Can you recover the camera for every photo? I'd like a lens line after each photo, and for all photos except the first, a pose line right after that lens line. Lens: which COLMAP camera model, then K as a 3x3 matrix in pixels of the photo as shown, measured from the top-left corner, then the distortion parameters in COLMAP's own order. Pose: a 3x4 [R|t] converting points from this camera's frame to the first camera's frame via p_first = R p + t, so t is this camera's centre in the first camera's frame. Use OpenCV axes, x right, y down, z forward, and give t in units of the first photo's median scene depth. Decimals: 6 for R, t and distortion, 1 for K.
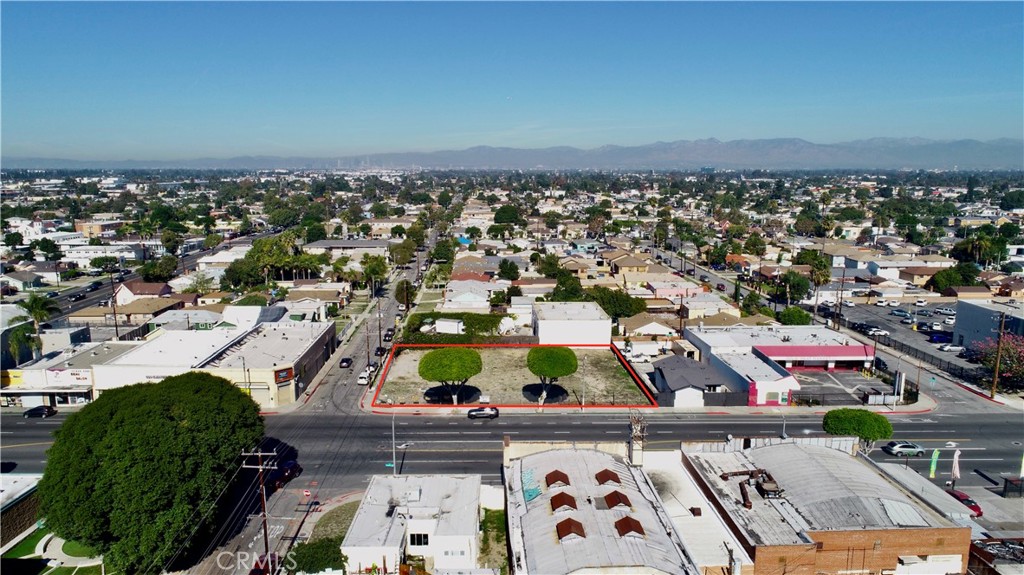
lens RADIAL K [[687.8, 0, 515.5], [0, 687.8, 290.1], [0, 0, 1]] dist [0.002075, -0.001051]
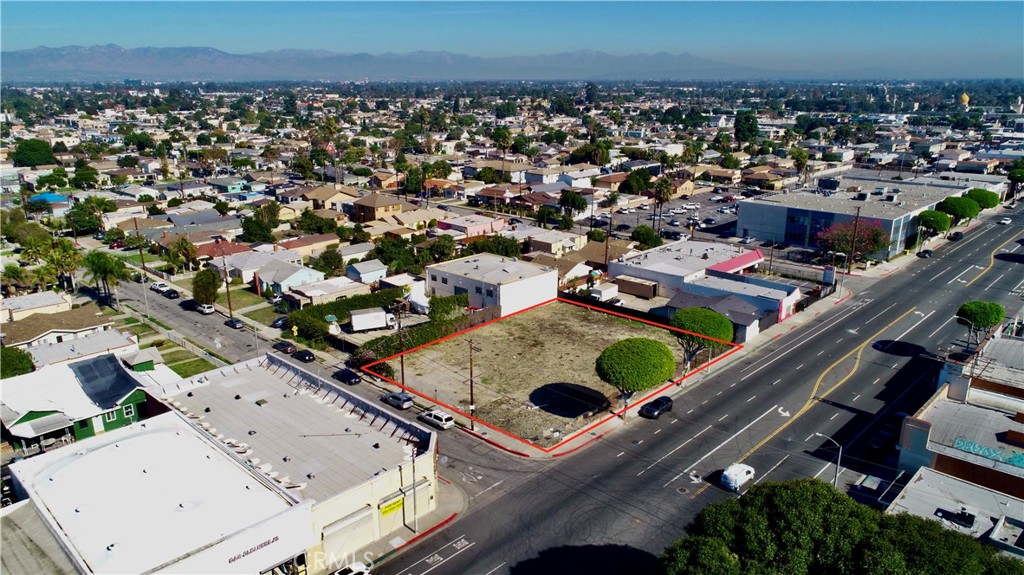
lens RADIAL K [[687.8, 0, 515.5], [0, 687.8, 290.1], [0, 0, 1]] dist [0.002075, -0.001051]
pose [[0.709122, -0.208035, 0.673697, -0.479835], [0.124613, 0.977419, 0.170657, -0.084834], [-0.693987, -0.037065, 0.719033, 0.361335]]
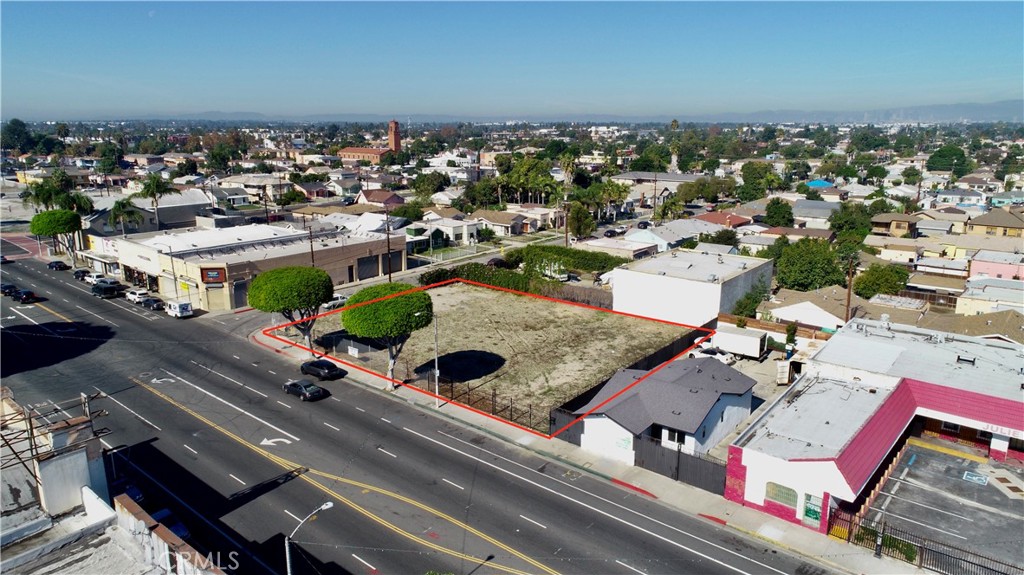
lens RADIAL K [[687.8, 0, 515.5], [0, 687.8, 290.1], [0, 0, 1]] dist [0.002075, -0.001051]
pose [[0.757212, 0.154011, -0.634752, 0.350673], [-0.114132, 0.988051, 0.103582, 0.007573], [0.643120, -0.005988, 0.765742, 0.417195]]
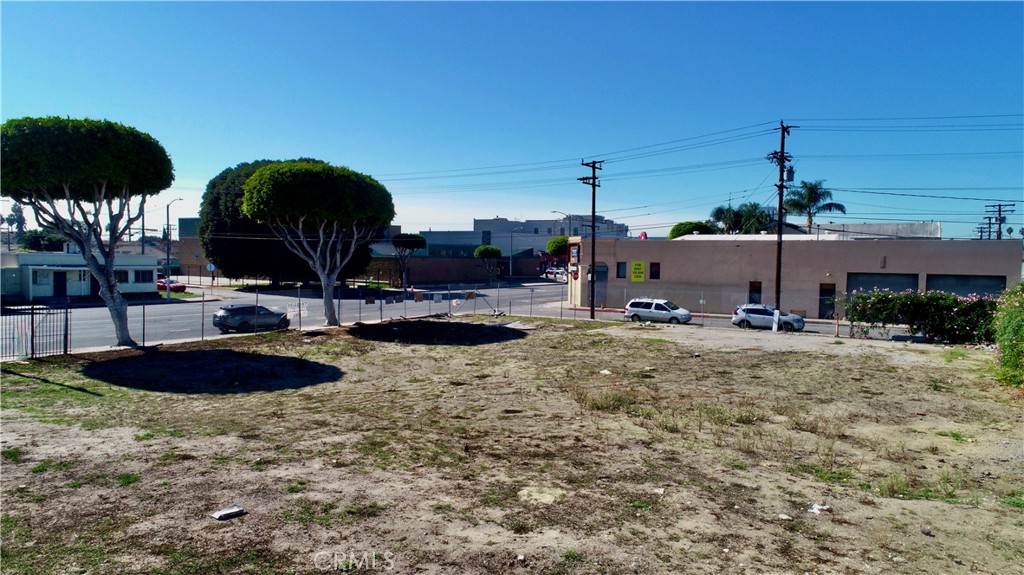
lens RADIAL K [[687.8, 0, 515.5], [0, 687.8, 290.1], [0, 0, 1]] dist [0.002075, -0.001051]
pose [[-0.554736, 0.032511, -0.831391, 0.137875], [-0.156699, 0.977273, 0.142772, 0.054734], [0.817137, 0.209479, -0.537034, 0.915241]]
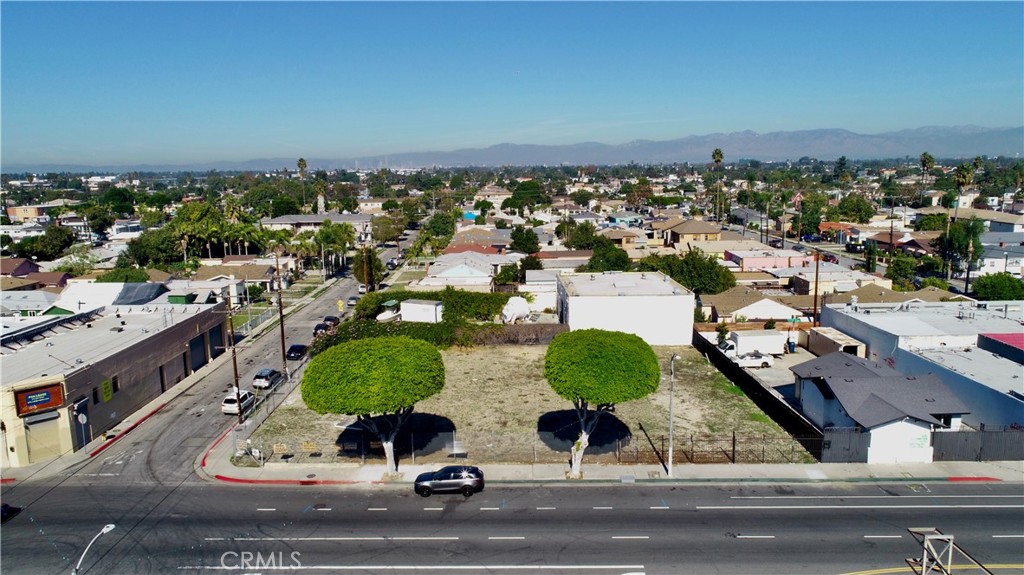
lens RADIAL K [[719.1, 0, 515.6], [0, 719.1, 290.5], [0, 0, 1]] dist [0.001028, 0.001558]
pose [[0.999264, -0.011754, -0.036515, 0.010607], [0.011561, 0.999918, -0.005490, 0.038548], [0.036576, 0.005064, 0.999318, 0.362276]]
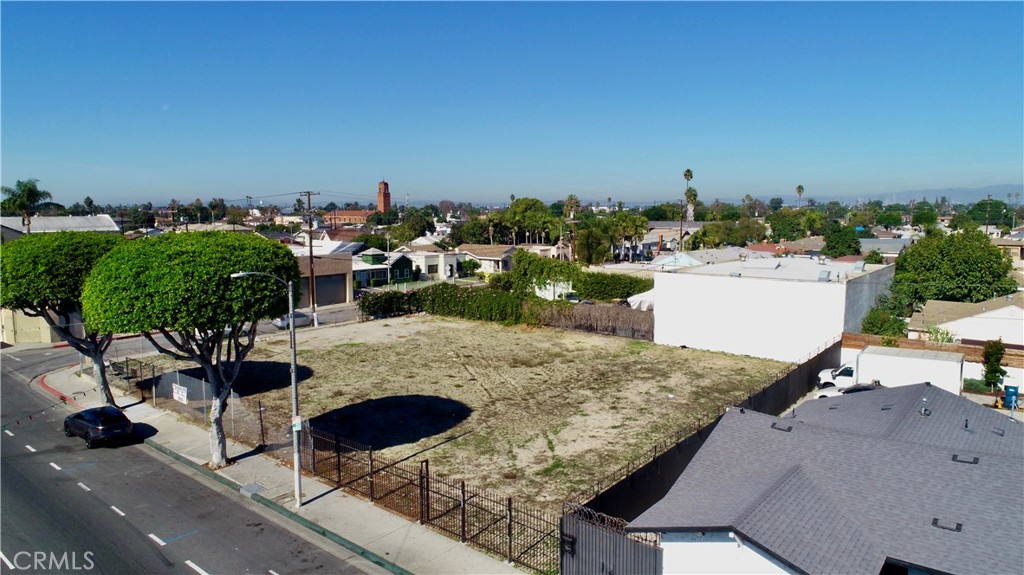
lens RADIAL K [[687.8, 0, 515.5], [0, 687.8, 290.1], [0, 0, 1]] dist [0.002075, -0.001051]
pose [[0.756608, 0.072913, -0.649790, 0.220576], [-0.110041, 0.993788, -0.016617, 0.065578], [0.644542, 0.084076, 0.759932, 0.595796]]
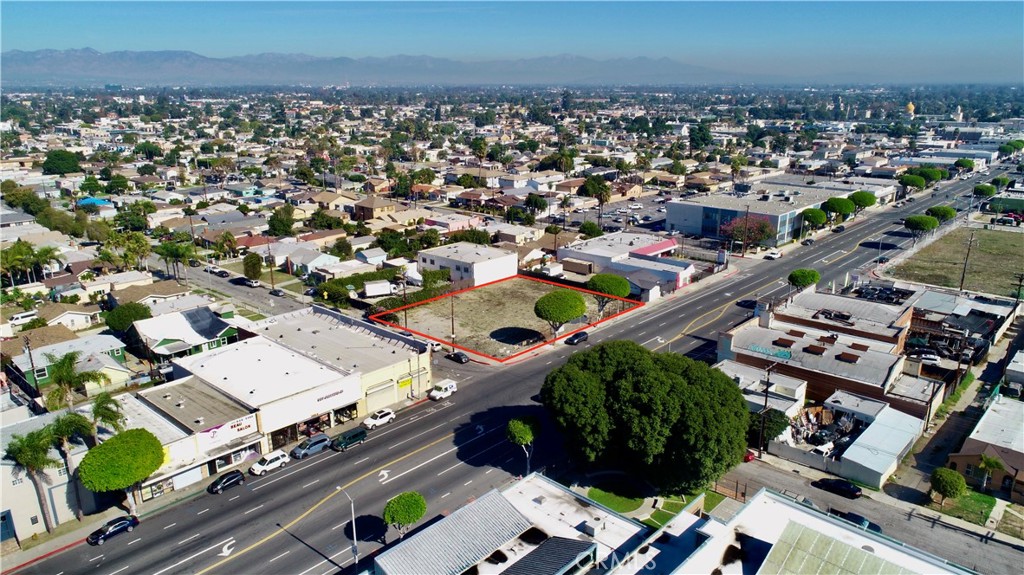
lens RADIAL K [[687.8, 0, 515.5], [0, 687.8, 290.1], [0, 0, 1]] dist [0.002075, -0.001051]
pose [[0.690109, -0.209604, 0.692688, -0.662864], [0.127383, 0.977377, 0.168840, -0.089949], [-0.712407, -0.028281, 0.701196, 0.145484]]
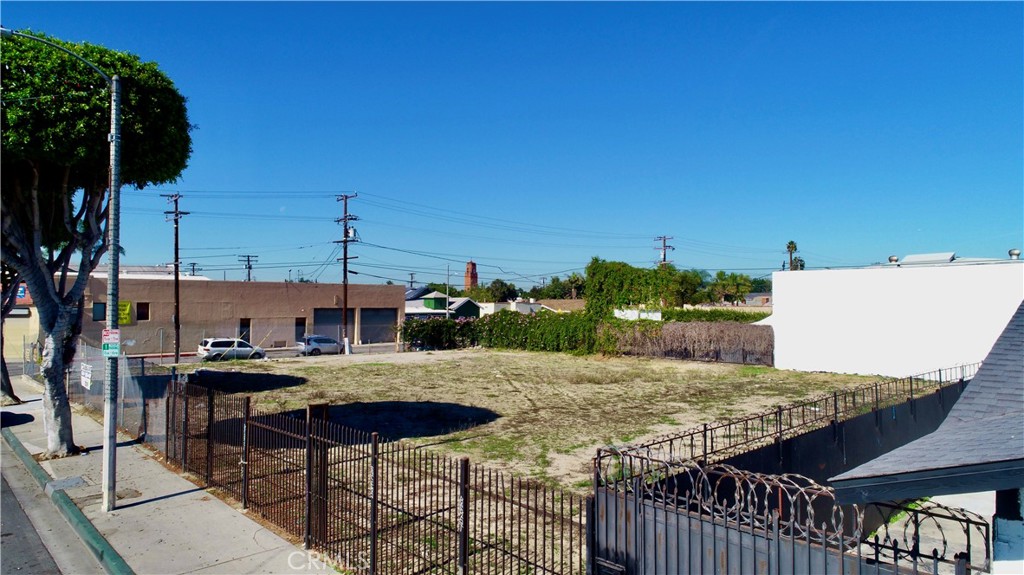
lens RADIAL K [[687.8, 0, 515.5], [0, 687.8, 290.1], [0, 0, 1]] dist [0.002075, -0.001051]
pose [[0.662428, -0.015758, -0.748960, 0.172777], [-0.130516, 0.982060, -0.136099, 0.100399], [0.737669, 0.187907, 0.648487, 0.673470]]
